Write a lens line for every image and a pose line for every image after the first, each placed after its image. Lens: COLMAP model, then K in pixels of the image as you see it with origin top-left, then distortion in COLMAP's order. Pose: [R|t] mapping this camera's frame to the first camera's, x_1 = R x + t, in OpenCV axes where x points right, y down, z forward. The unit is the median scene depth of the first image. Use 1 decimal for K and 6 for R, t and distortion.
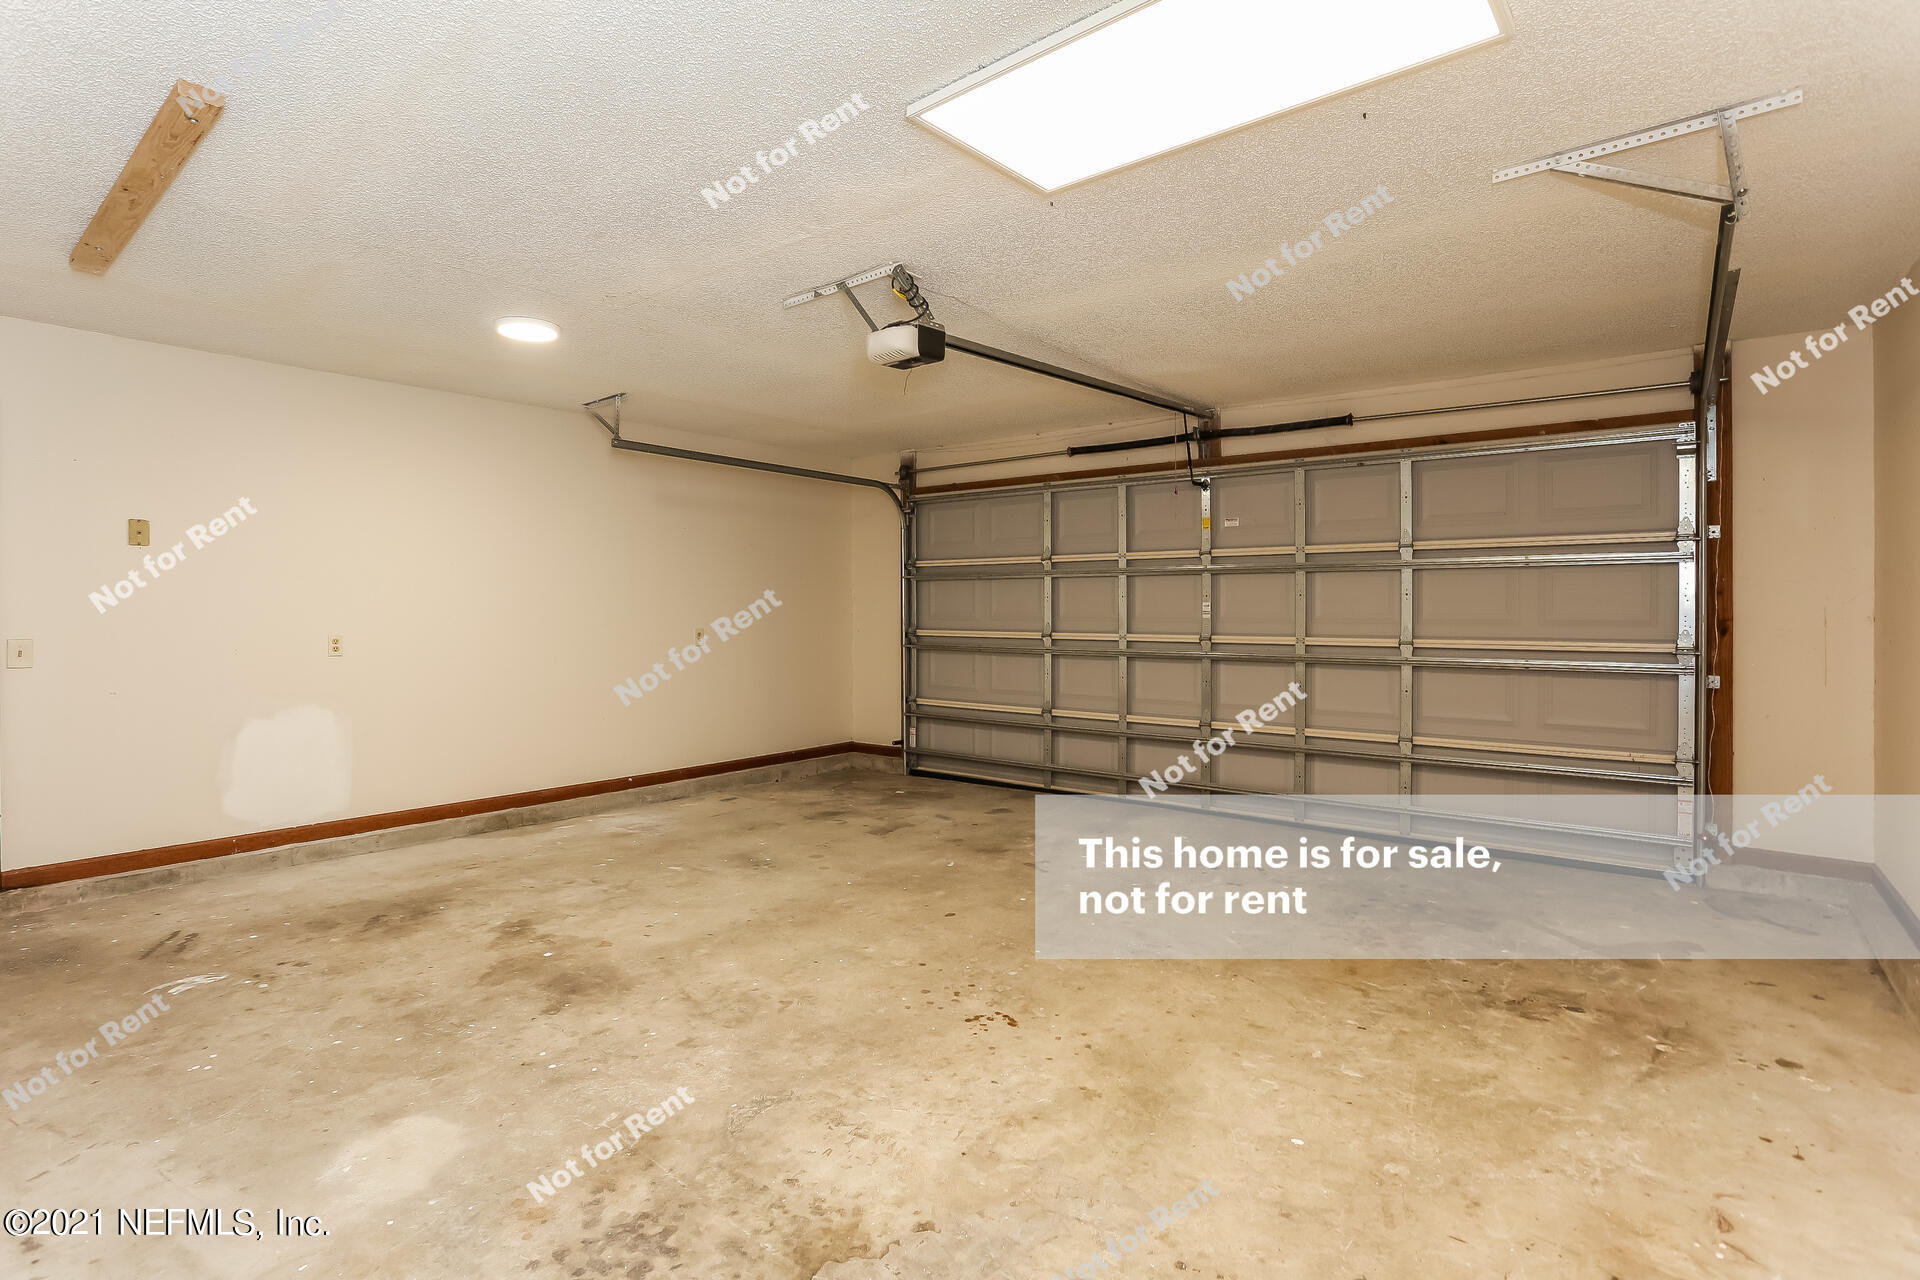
lens RADIAL K [[923.8, 0, 953.0], [0, 923.8, 610.7], [0, 0, 1]] dist [-0.045561, 0.014583]
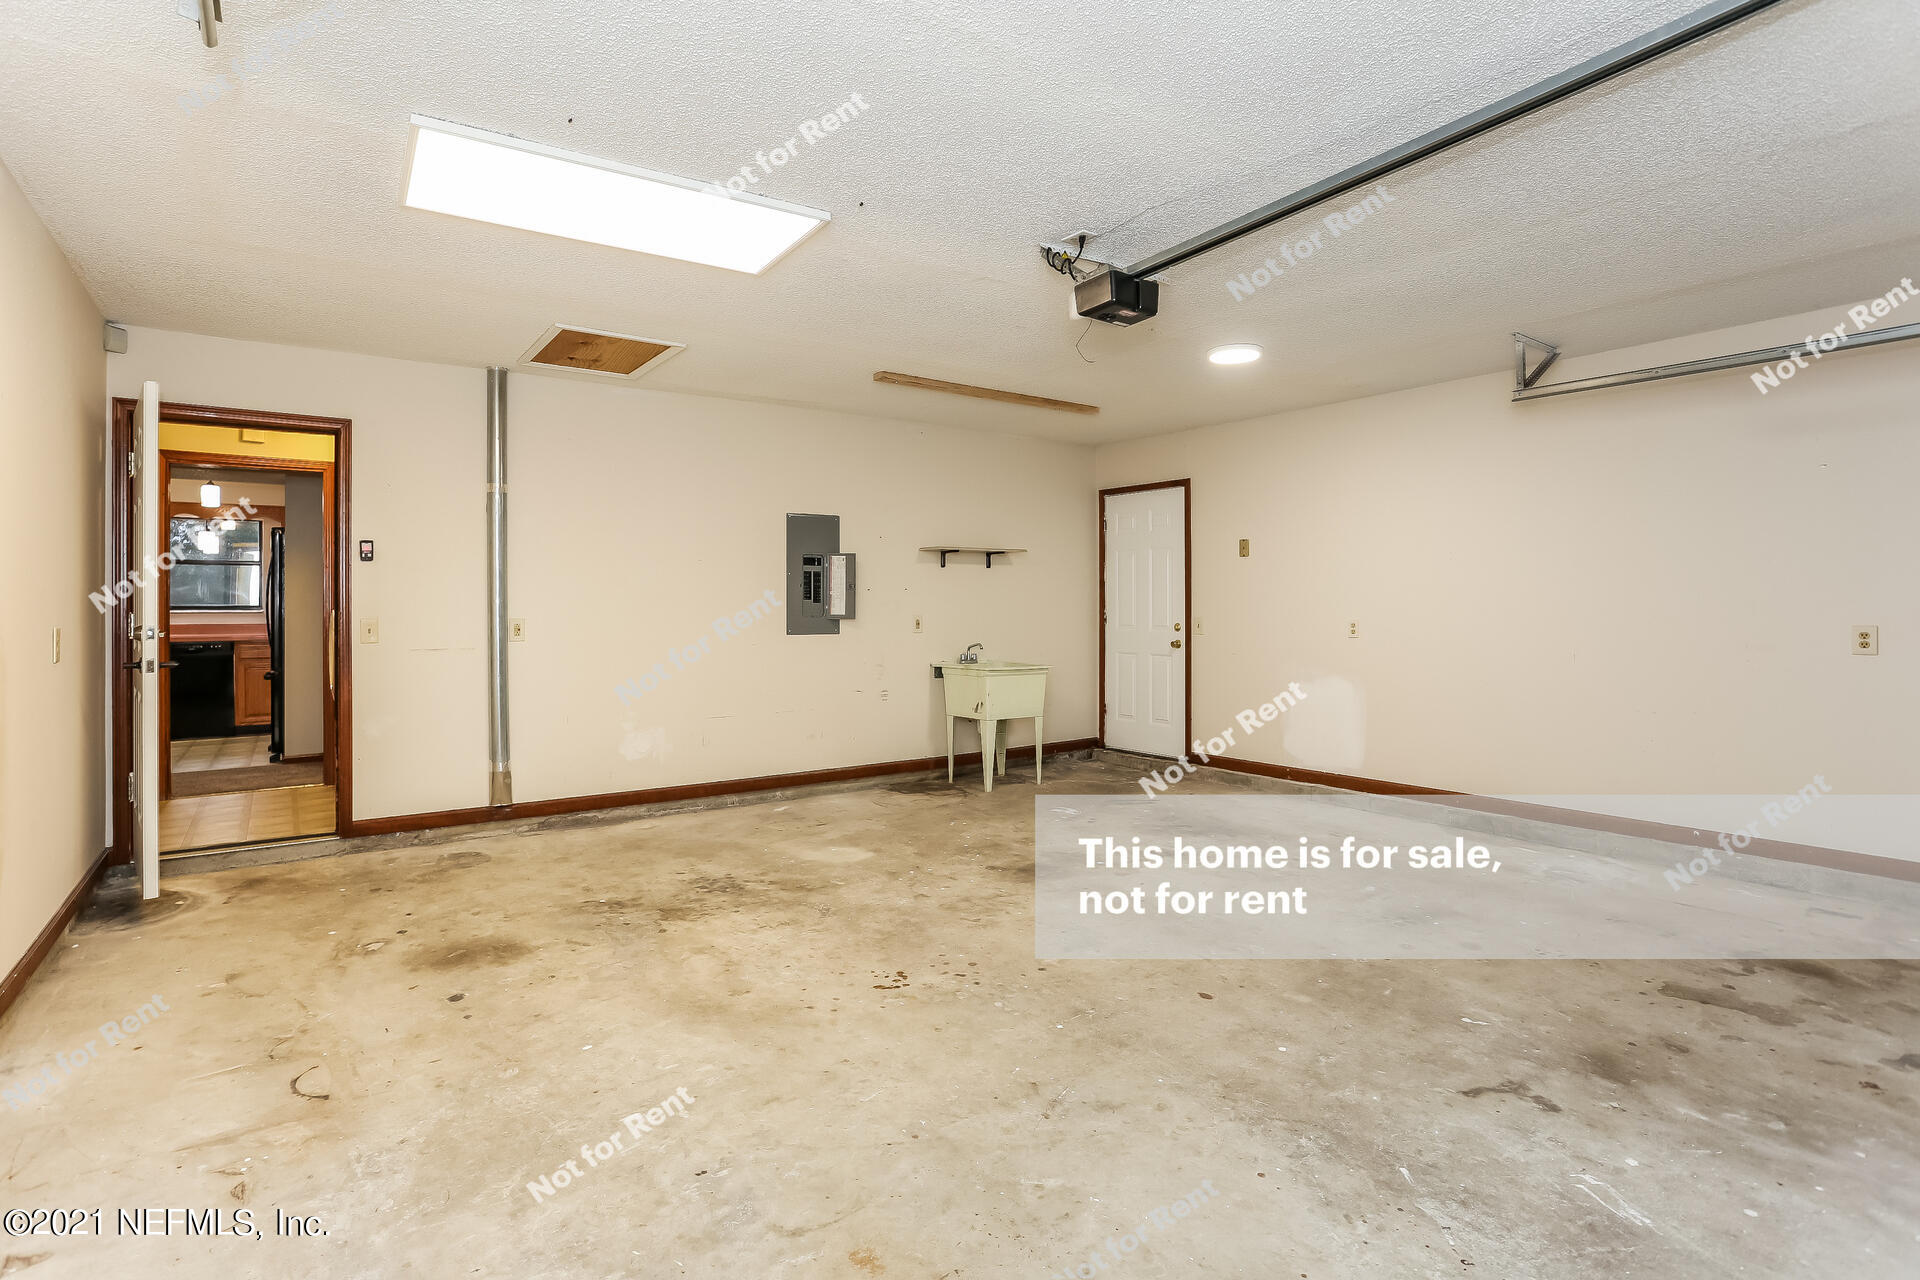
lens RADIAL K [[923.8, 0, 953.0], [0, 923.8, 610.7], [0, 0, 1]] dist [-0.045561, 0.014583]
pose [[-0.263453, 0.003593, -0.964665, 1.291145], [0.009987, 0.999950, 0.000997, 0.007729], [0.964620, -0.009371, -0.263476, 1.633997]]
